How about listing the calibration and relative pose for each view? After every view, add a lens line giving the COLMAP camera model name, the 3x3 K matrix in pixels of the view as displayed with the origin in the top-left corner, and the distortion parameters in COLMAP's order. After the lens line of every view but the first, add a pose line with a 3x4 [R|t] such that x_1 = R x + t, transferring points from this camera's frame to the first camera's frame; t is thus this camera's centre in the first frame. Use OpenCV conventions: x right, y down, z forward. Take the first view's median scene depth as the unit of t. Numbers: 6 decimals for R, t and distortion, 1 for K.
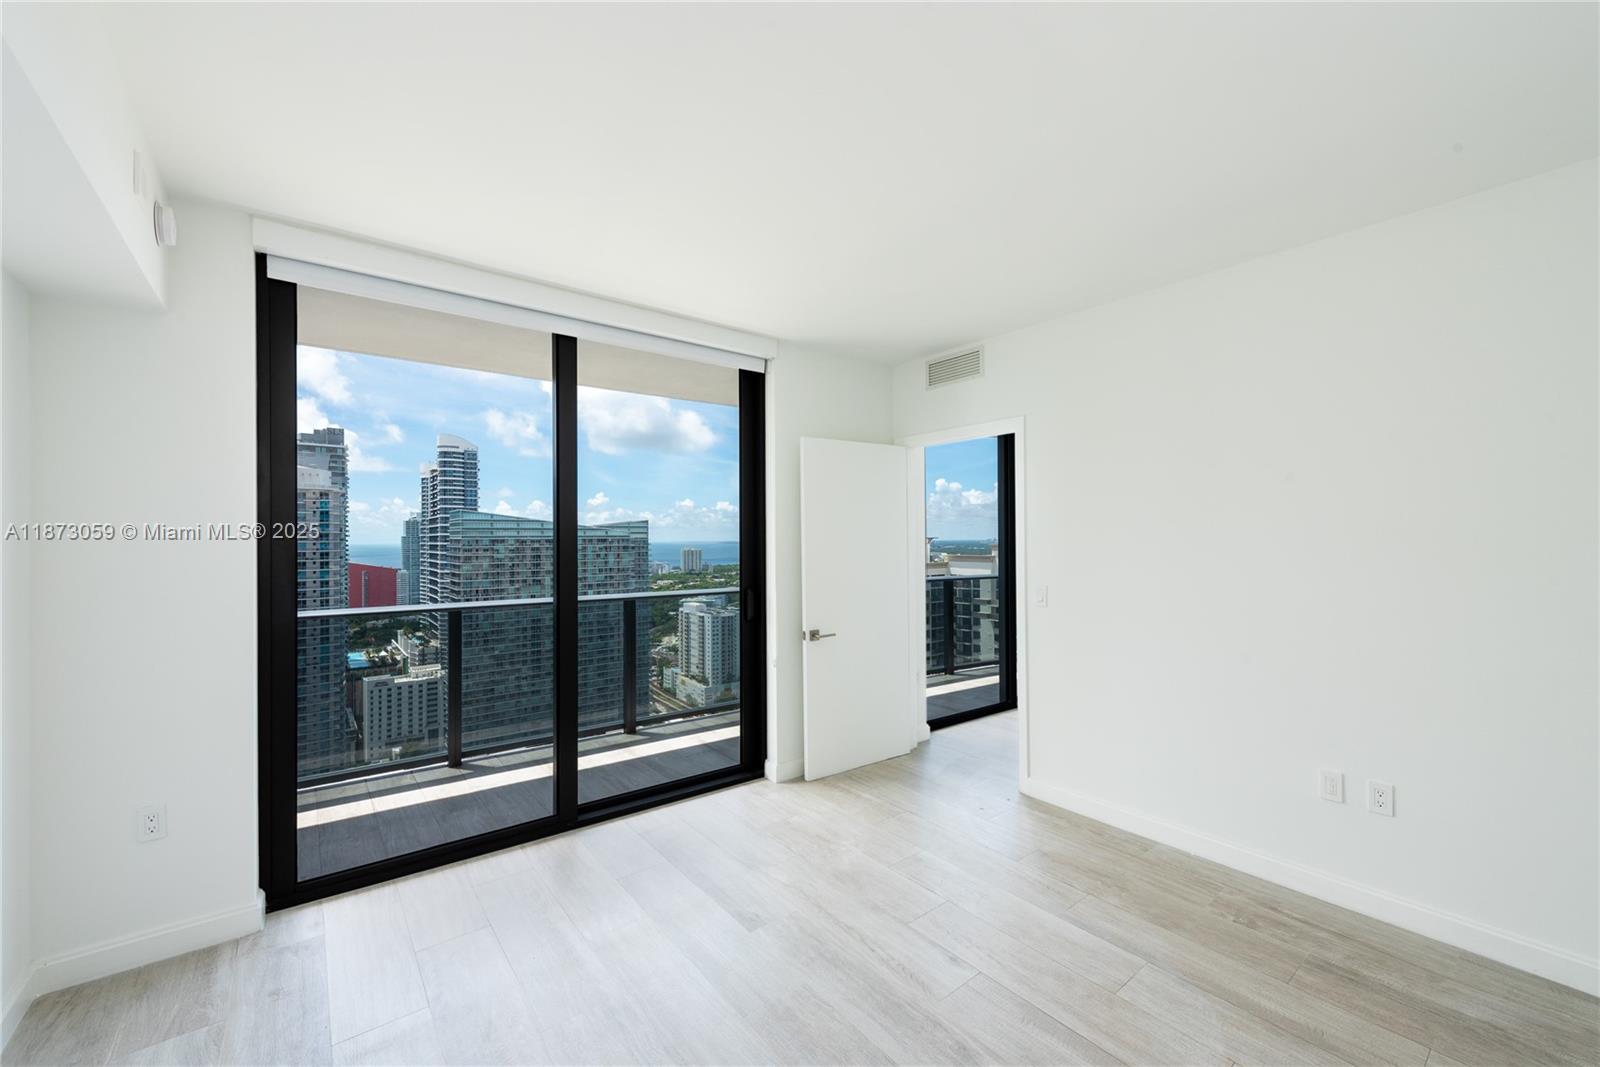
lens RADIAL K [[619.2, 0, 794.5], [0, 619.2, 533.7], [0, 0, 1]] dist [0.002393, 0.000040]
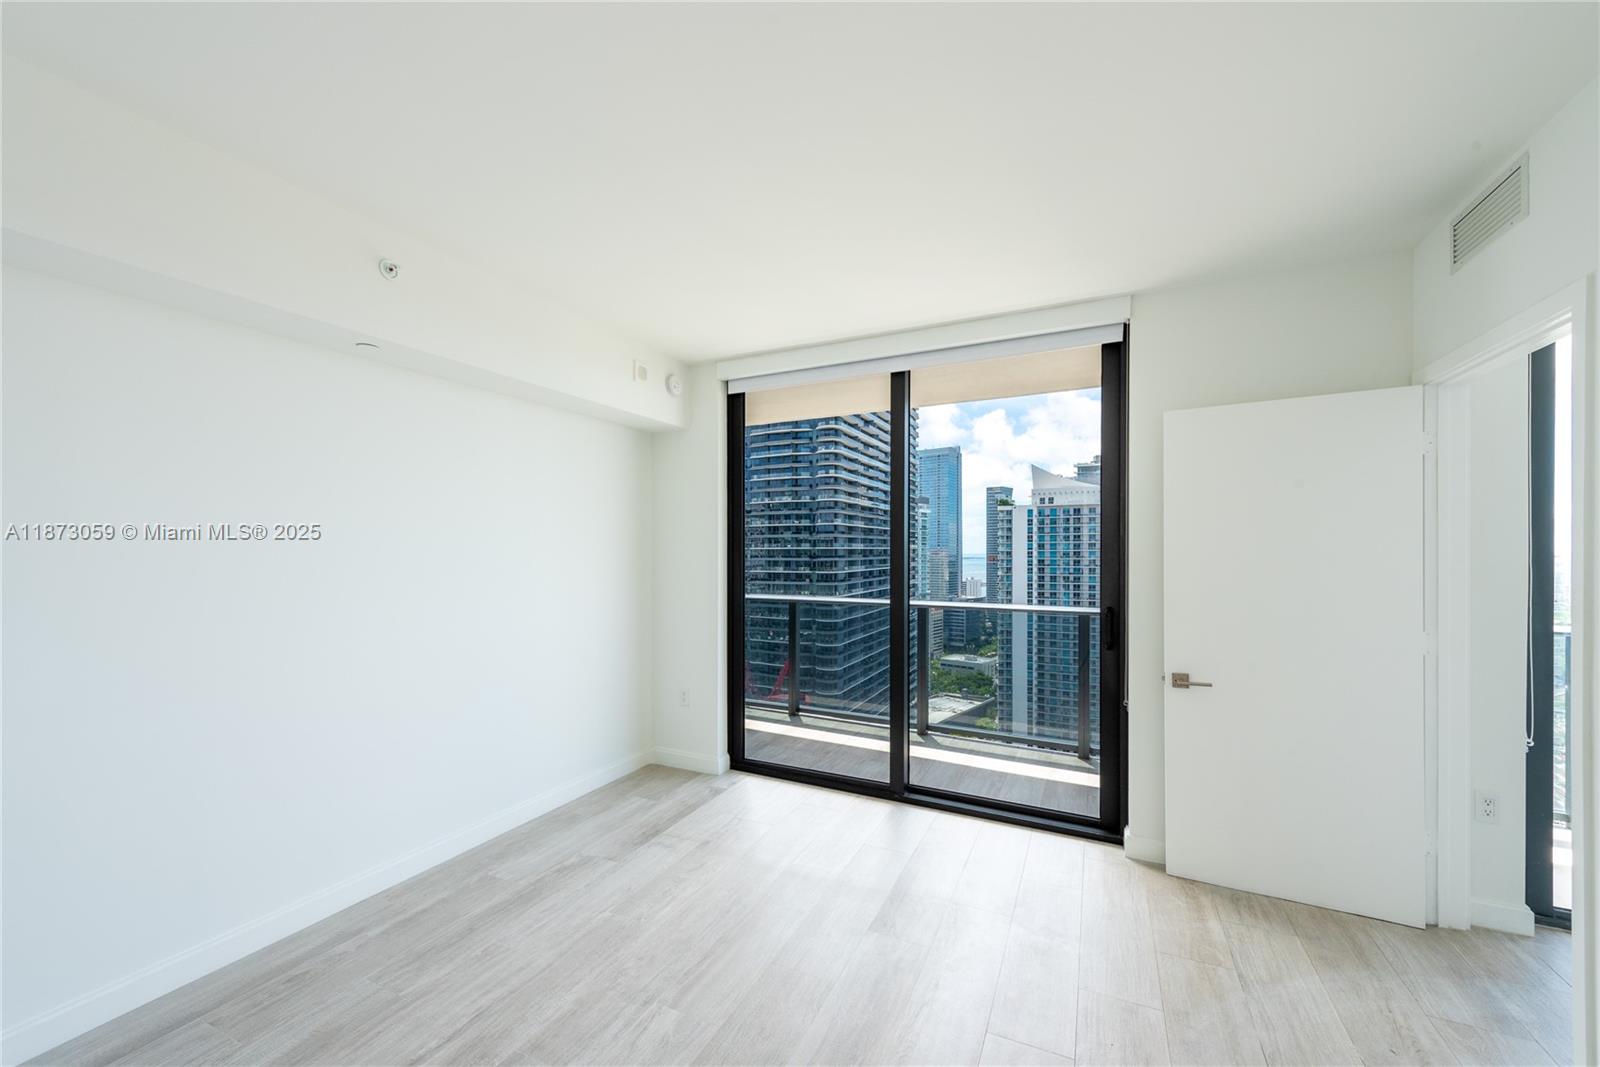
lens RADIAL K [[621.5, 0, 790.5], [0, 621.5, 559.5], [0, 0, 1]] dist [0.000232, -0.006022]
pose [[0.418365, 0.013533, -0.908178, 0.533627], [0.011248, 0.999735, 0.020079, 0.000801], [0.908209, -0.018615, 0.418102, 0.301600]]
